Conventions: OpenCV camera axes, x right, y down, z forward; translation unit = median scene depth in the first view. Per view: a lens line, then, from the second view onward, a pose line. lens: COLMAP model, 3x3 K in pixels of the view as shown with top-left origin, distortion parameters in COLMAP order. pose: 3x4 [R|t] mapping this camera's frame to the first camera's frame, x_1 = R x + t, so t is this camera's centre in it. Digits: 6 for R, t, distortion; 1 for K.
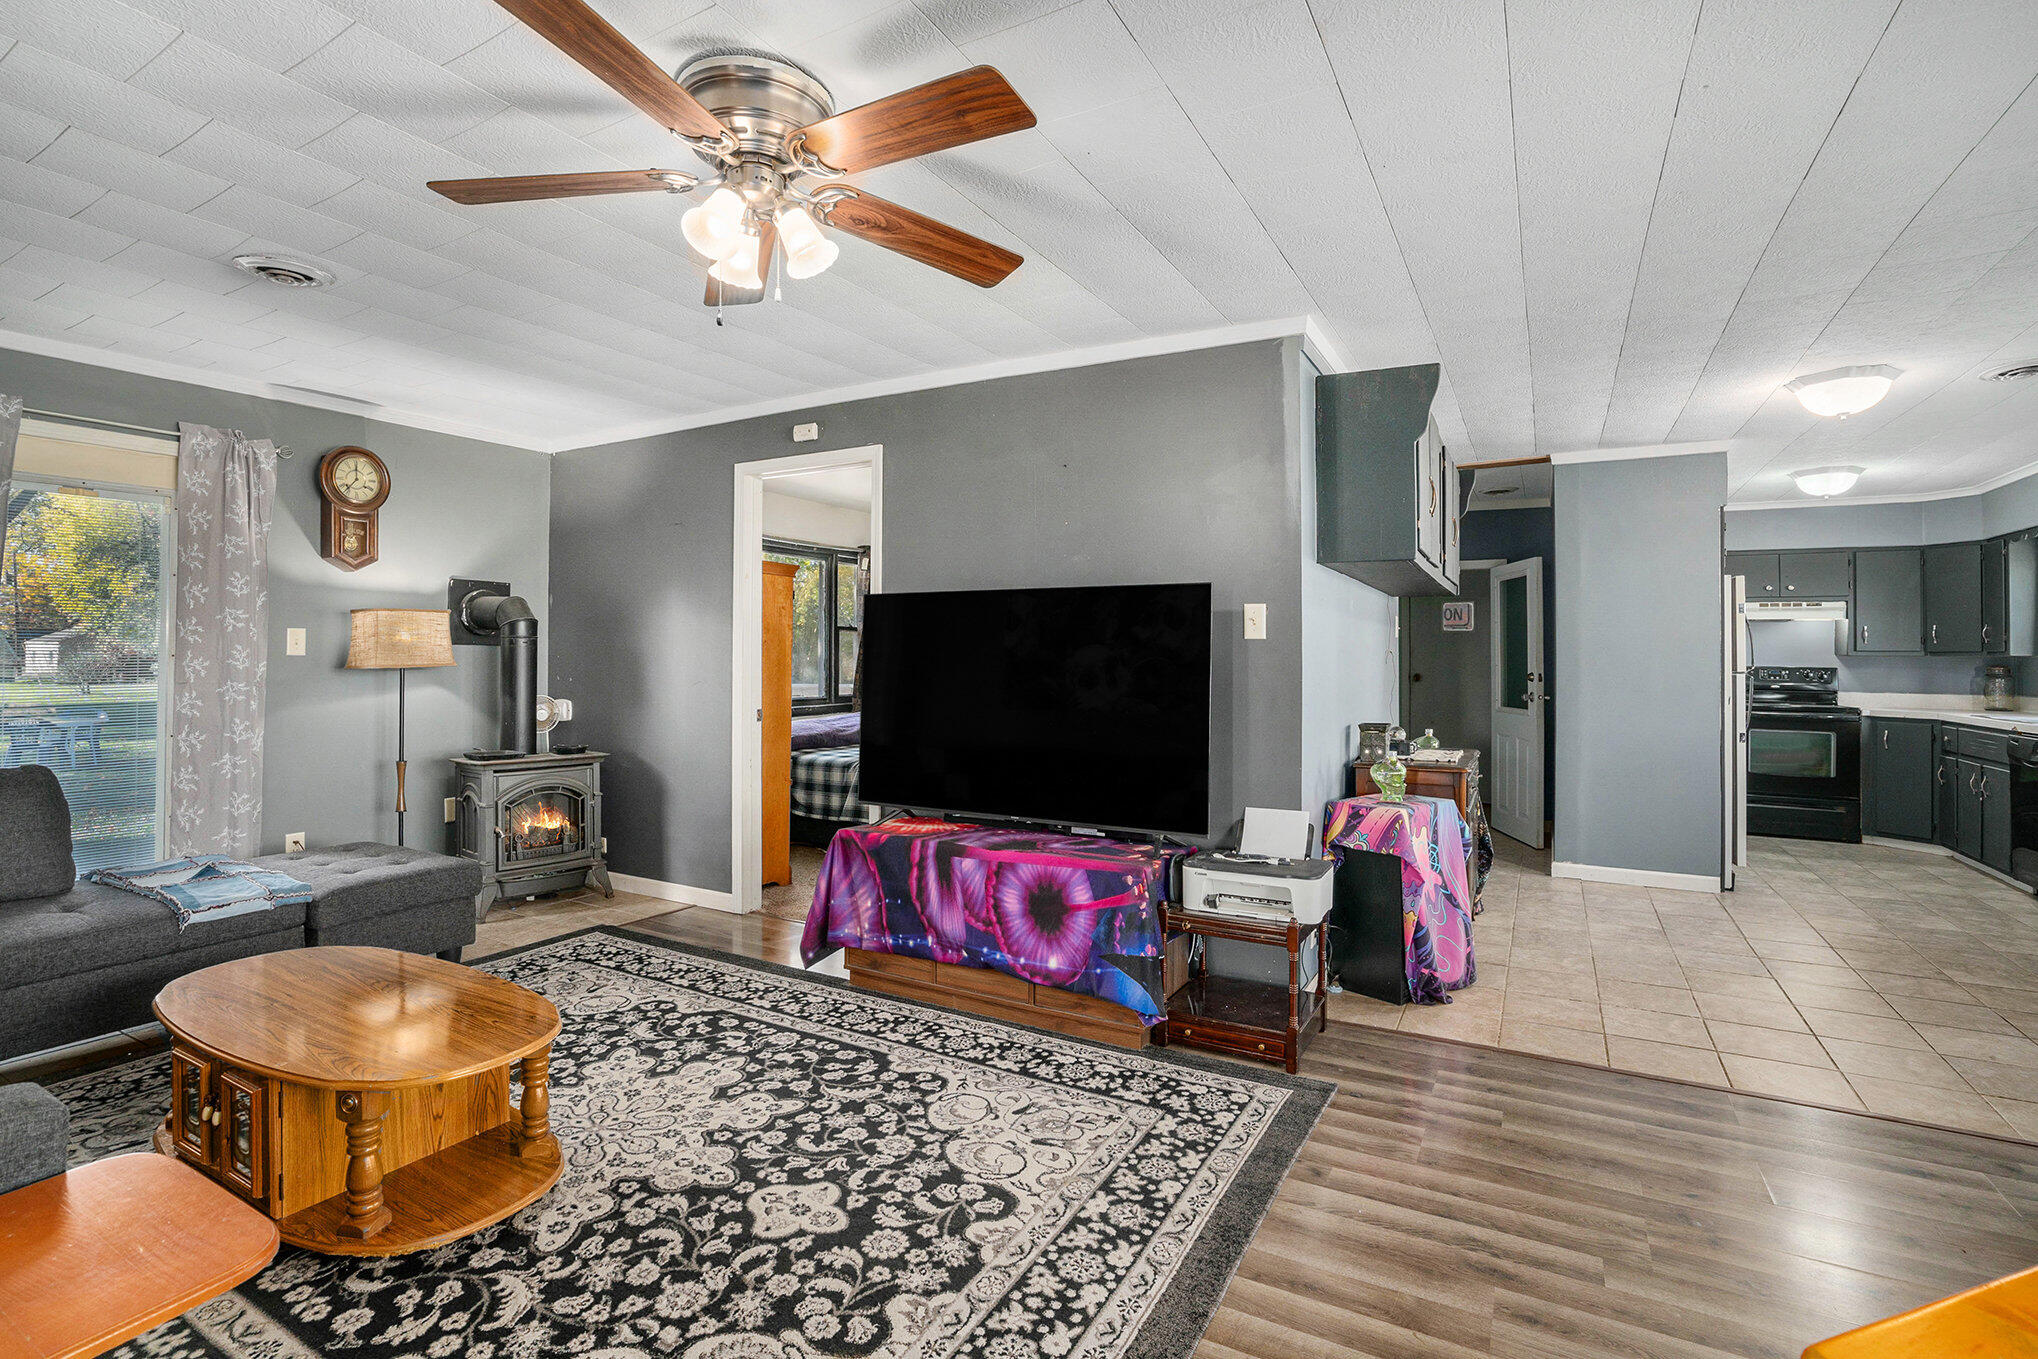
lens RADIAL K [[949.3, 0, 1023.8], [0, 949.3, 635.4], [0, 0, 1]] dist [-0.013934, 0.000140]
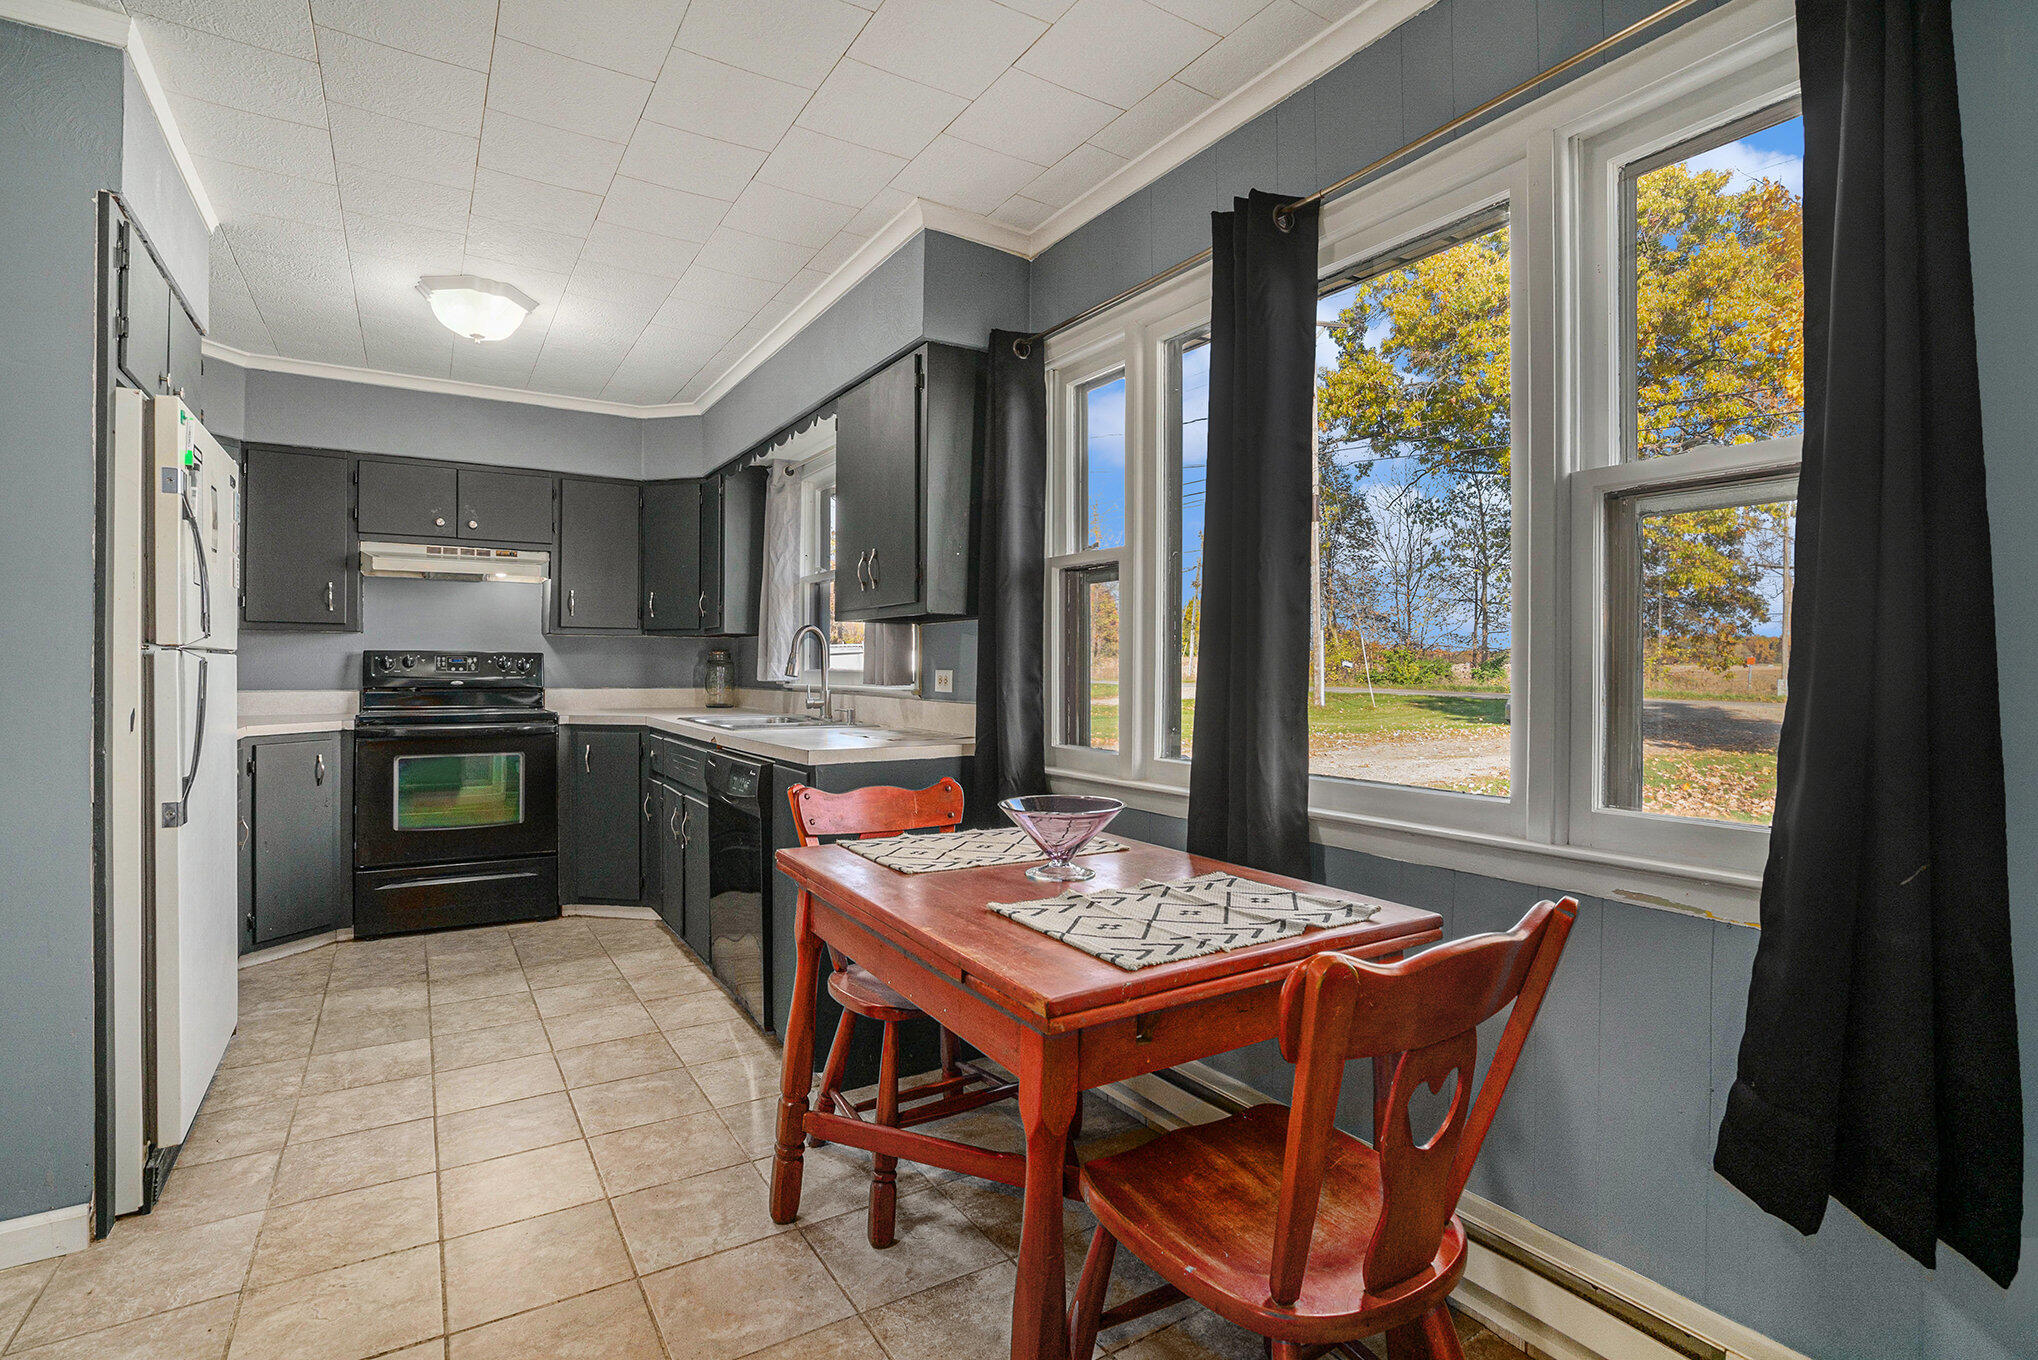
lens RADIAL K [[972.4, 0, 1024.5], [0, 972.4, 663.2], [0, 0, 1]] dist [-0.080303, 0.047488]
pose [[0.476218, -0.004962, 0.879313, 0.457253], [-0.014619, 0.999801, 0.013560, 0.029323], [-0.879206, -0.019312, 0.476050, 0.394928]]
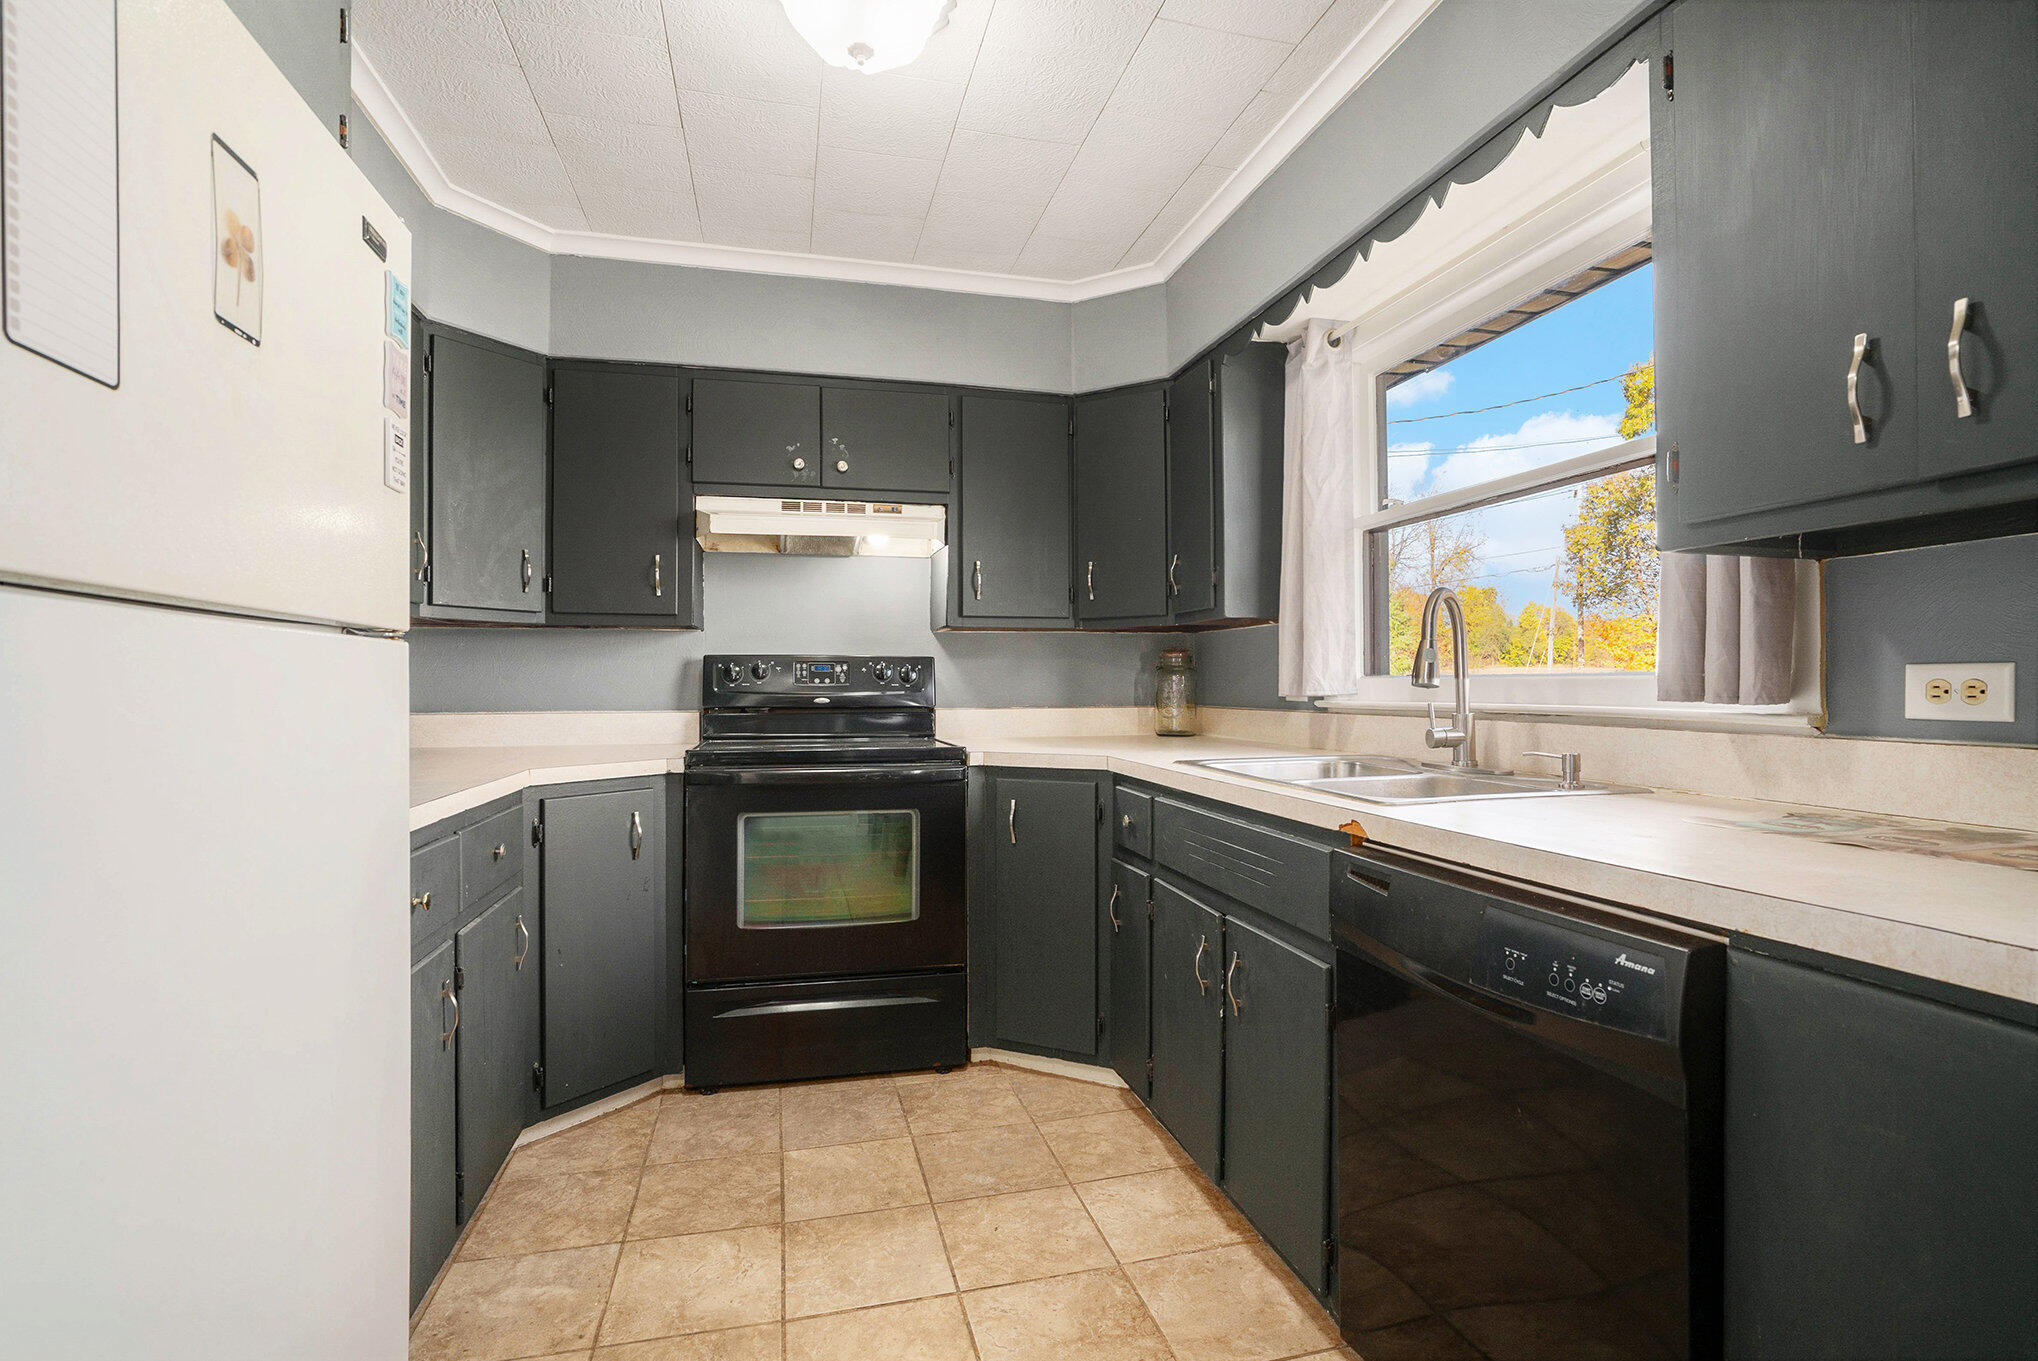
lens RADIAL K [[972.4, 0, 1024.5], [0, 972.4, 663.7], [0, 0, 1]] dist [-0.080303, 0.047488]
pose [[0.732395, 0.000534, 0.680880, 0.611603], [-0.001211, 0.999999, 0.000518, 0.040039], [-0.680879, -0.001204, 0.732395, 0.660906]]
